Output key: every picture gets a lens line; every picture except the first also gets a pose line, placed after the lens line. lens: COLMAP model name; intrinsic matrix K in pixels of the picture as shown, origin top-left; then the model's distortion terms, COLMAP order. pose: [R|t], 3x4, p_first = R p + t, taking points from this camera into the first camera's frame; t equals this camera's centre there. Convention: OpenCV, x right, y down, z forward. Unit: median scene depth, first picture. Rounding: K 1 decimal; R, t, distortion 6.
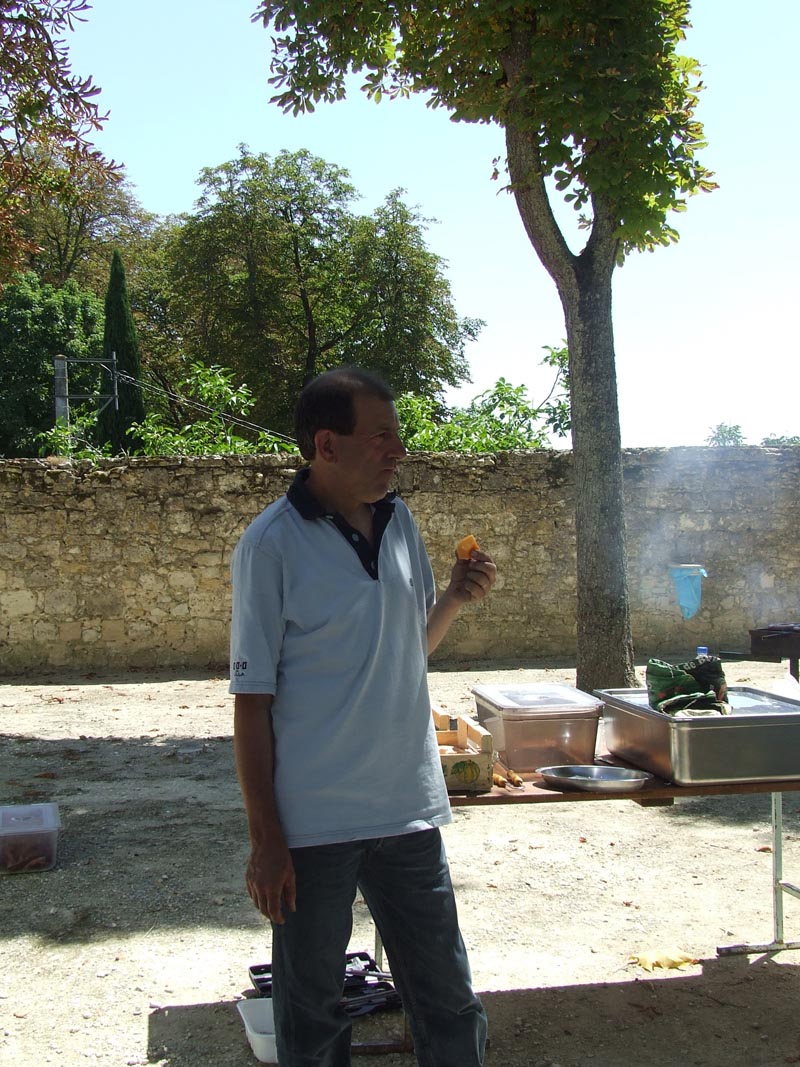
lens RADIAL K [[1332.9, 0, 399.2], [0, 1332.9, 536.9], [0, 0, 1]] dist [-0.062574, 0.000000]
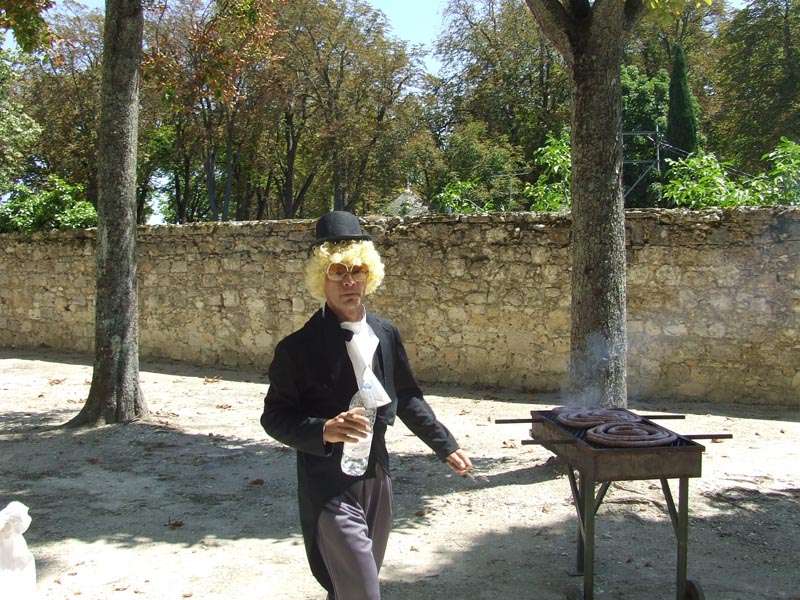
lens RADIAL K [[999.4, 0, 399.9], [0, 999.4, 295.7], [0, 0, 1]] dist [-0.062574, 0.000000]
pose [[0.826970, 0.040406, -0.560793, 0.311581], [-0.023591, 0.999030, 0.037192, -0.017920], [0.561751, -0.017527, 0.827120, 0.201381]]
